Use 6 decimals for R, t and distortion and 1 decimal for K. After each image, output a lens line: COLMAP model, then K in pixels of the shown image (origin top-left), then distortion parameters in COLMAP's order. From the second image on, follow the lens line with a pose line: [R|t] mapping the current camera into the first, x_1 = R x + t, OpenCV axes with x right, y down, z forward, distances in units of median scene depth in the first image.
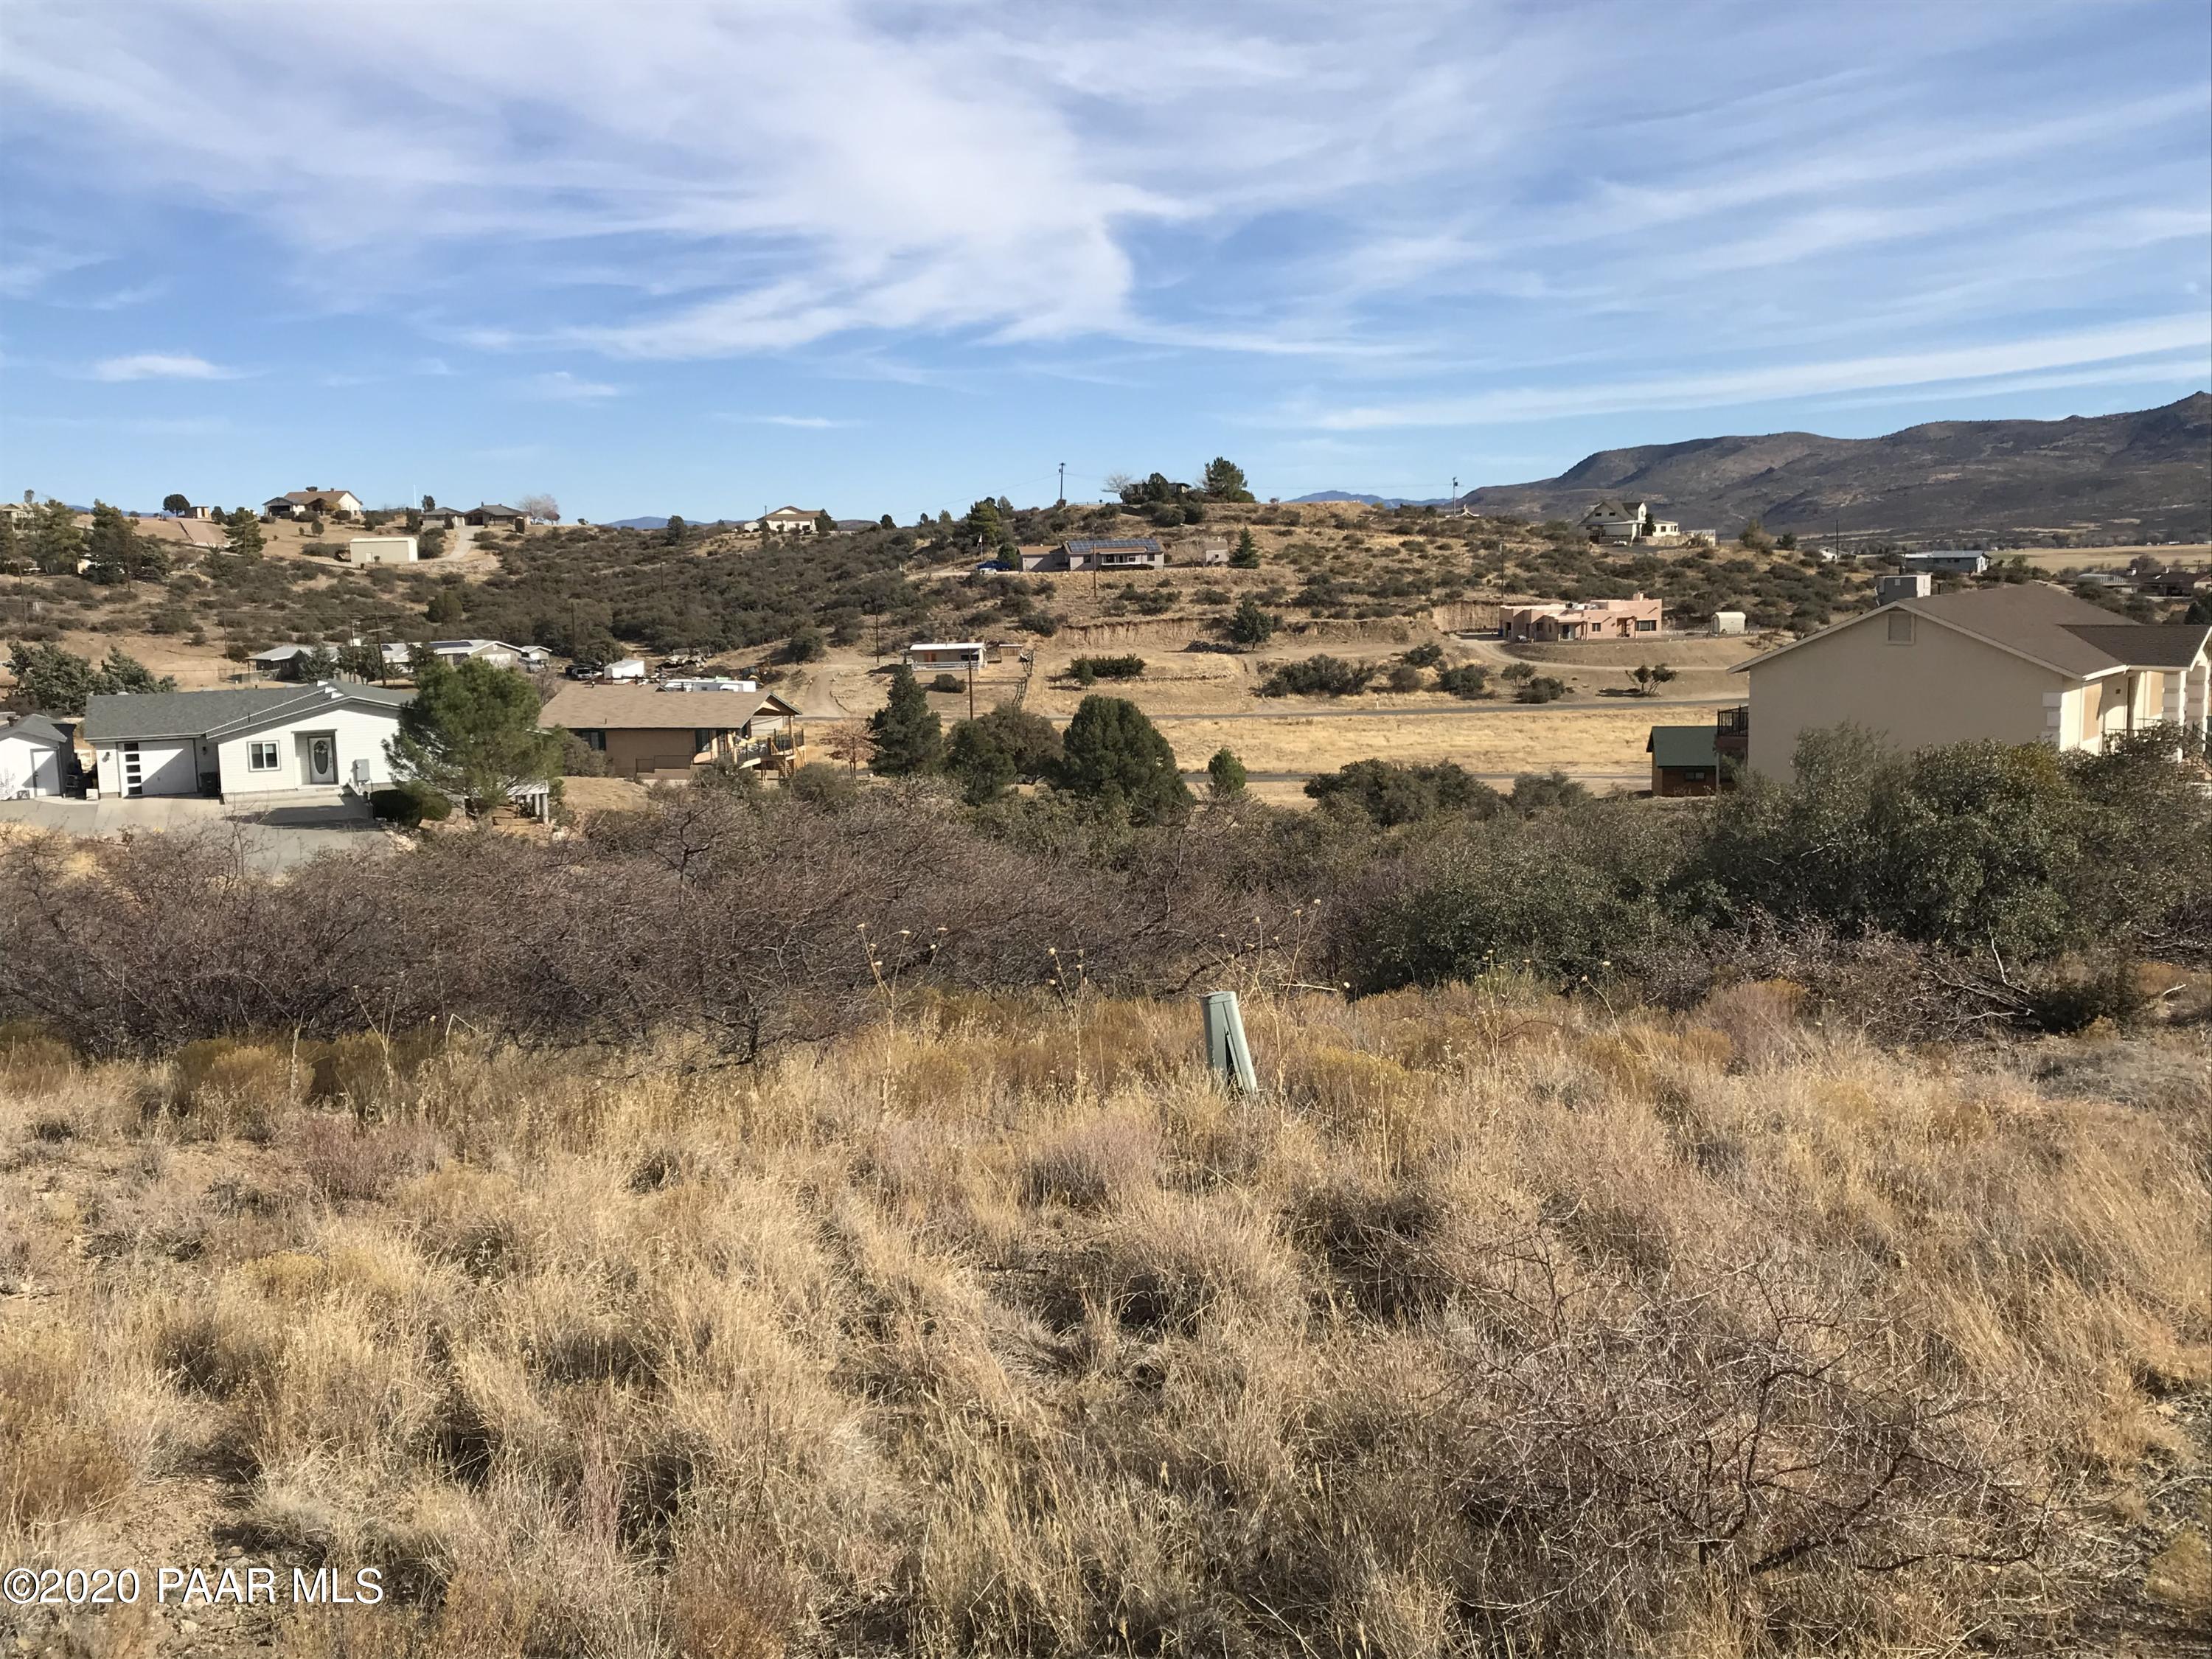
lens RADIAL K [[2032.4, 0, 1106.0], [0, 2032.4, 829.5], [0, 0, 1]] dist [0.158912, -0.401287]
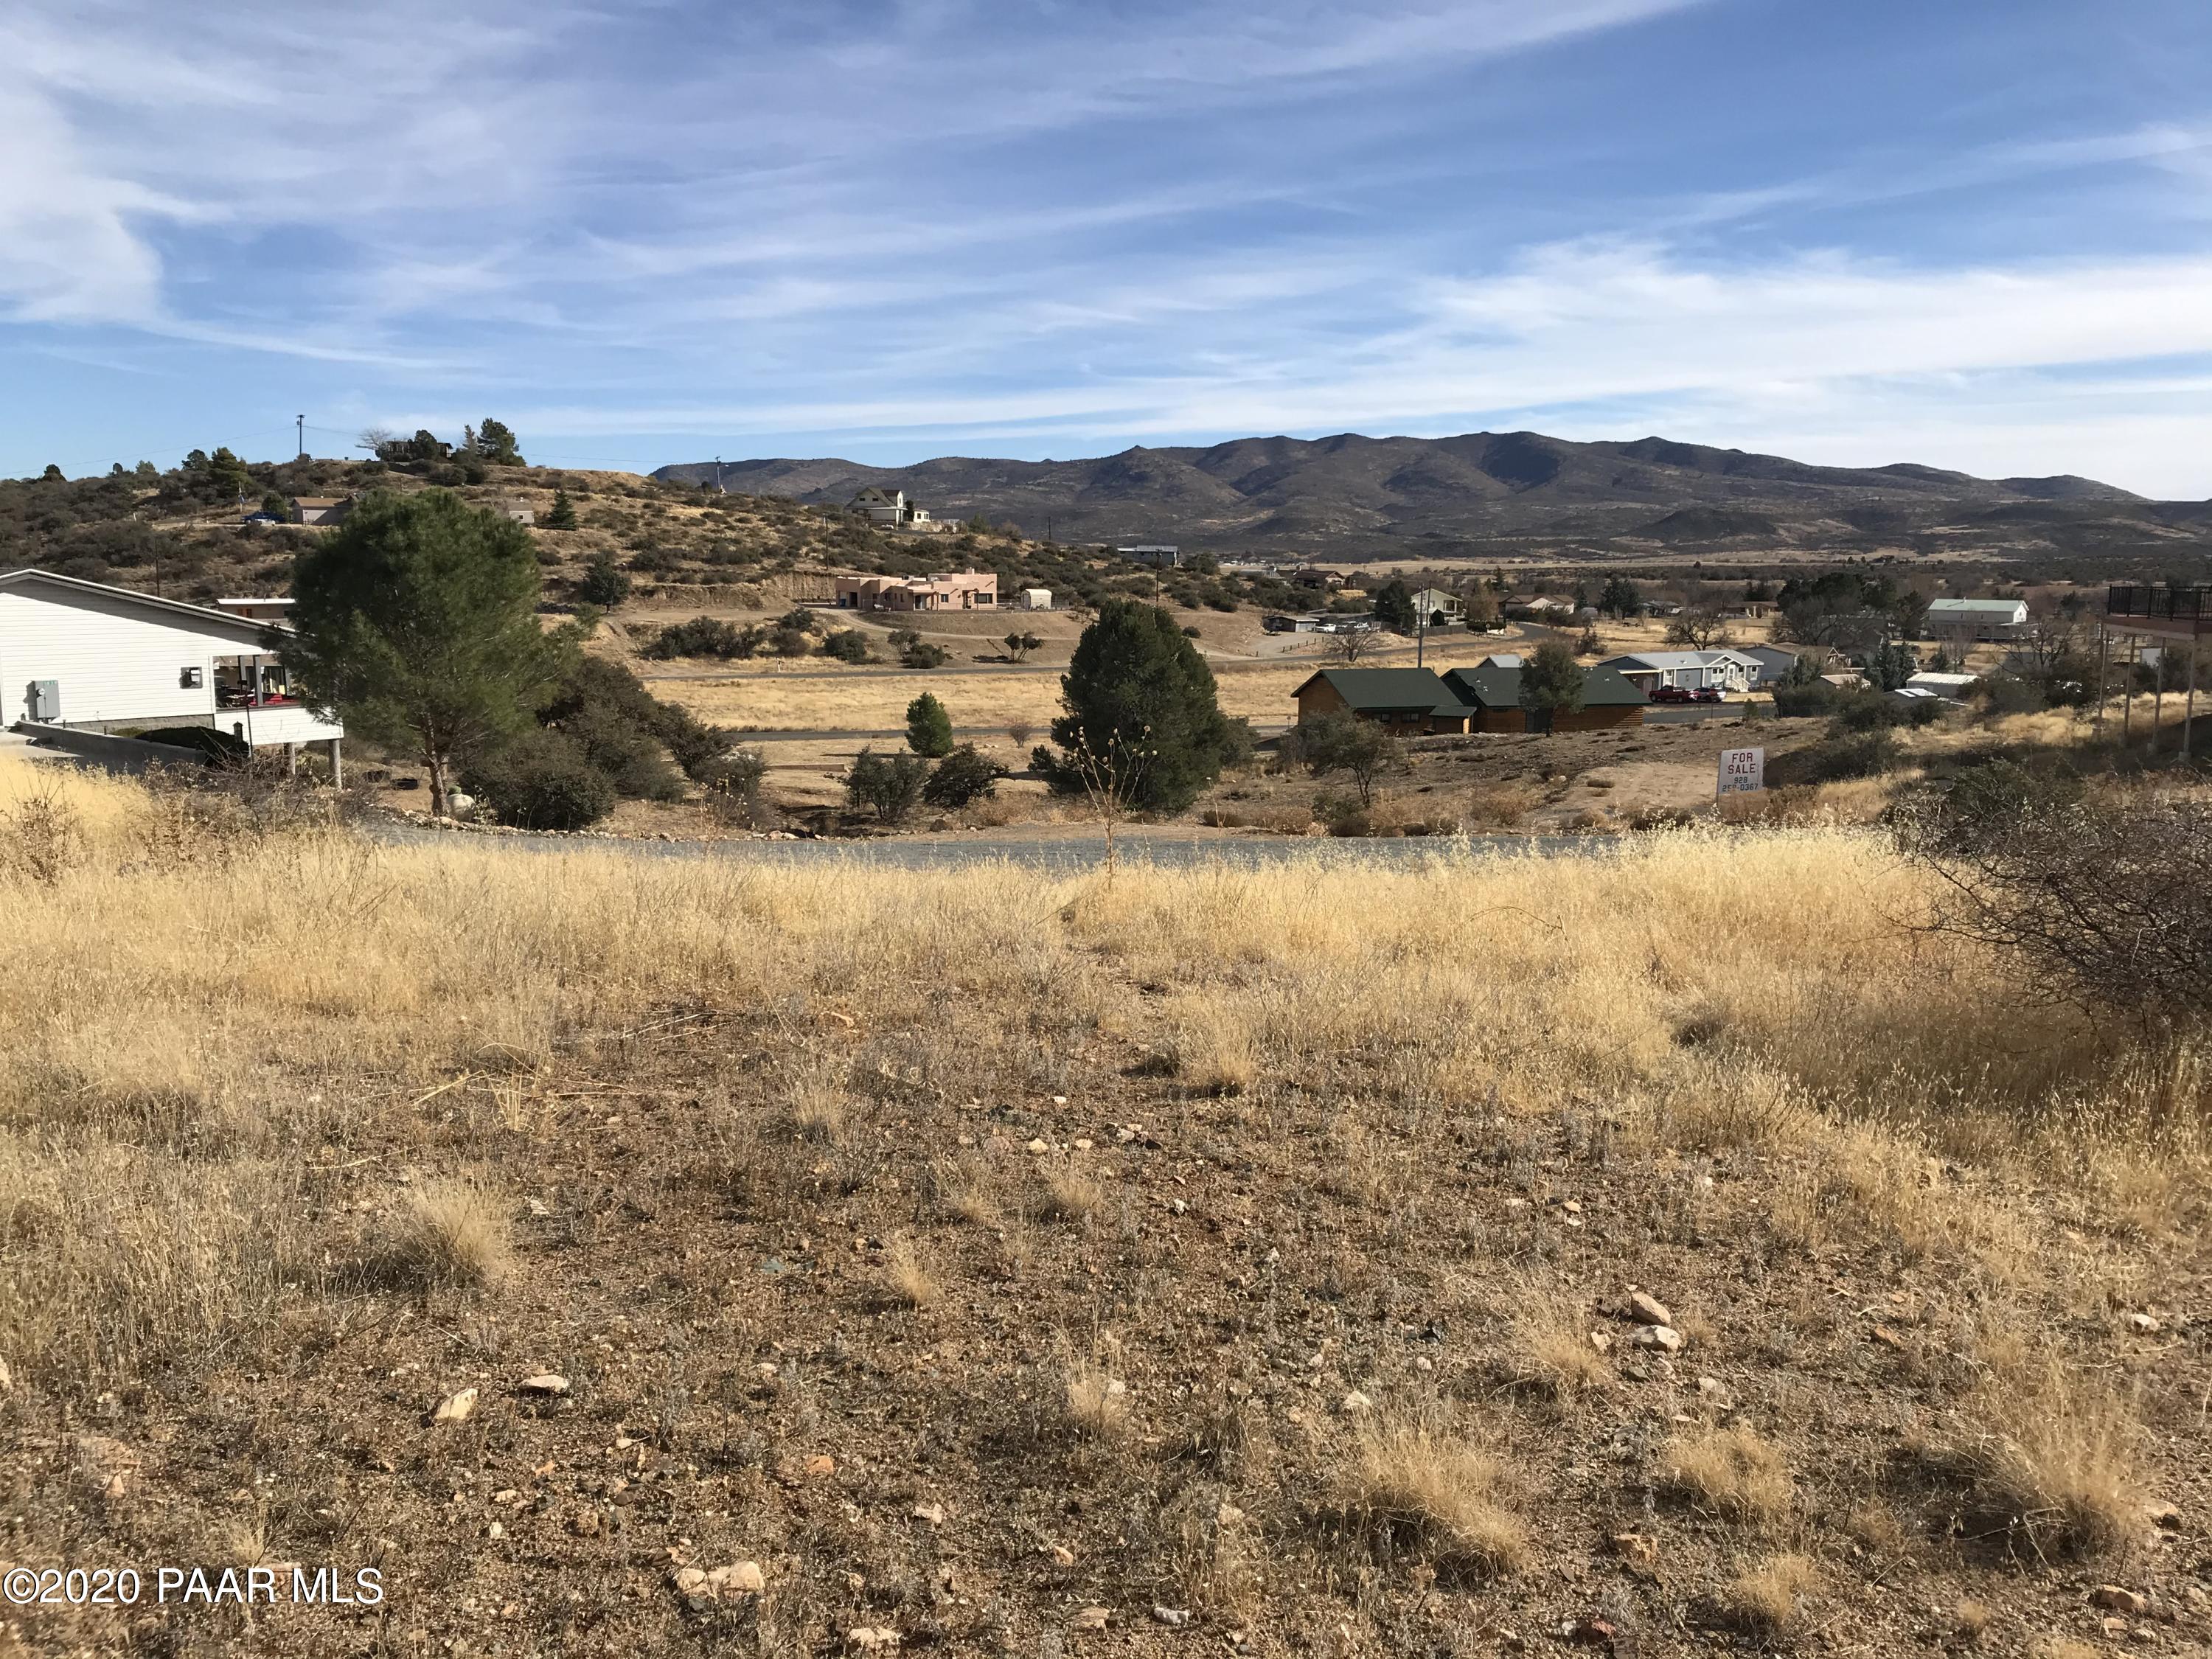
lens RADIAL K [[1811.8, 0, 1106.0], [0, 1811.8, 829.5], [0, 0, 1]] dist [-0.012752, -0.008616]
pose [[0.878938, -0.036199, 0.475560, -0.118663], [0.030340, 0.999340, 0.019994, 0.002648], [-0.475970, -0.003145, 0.879456, 0.137055]]
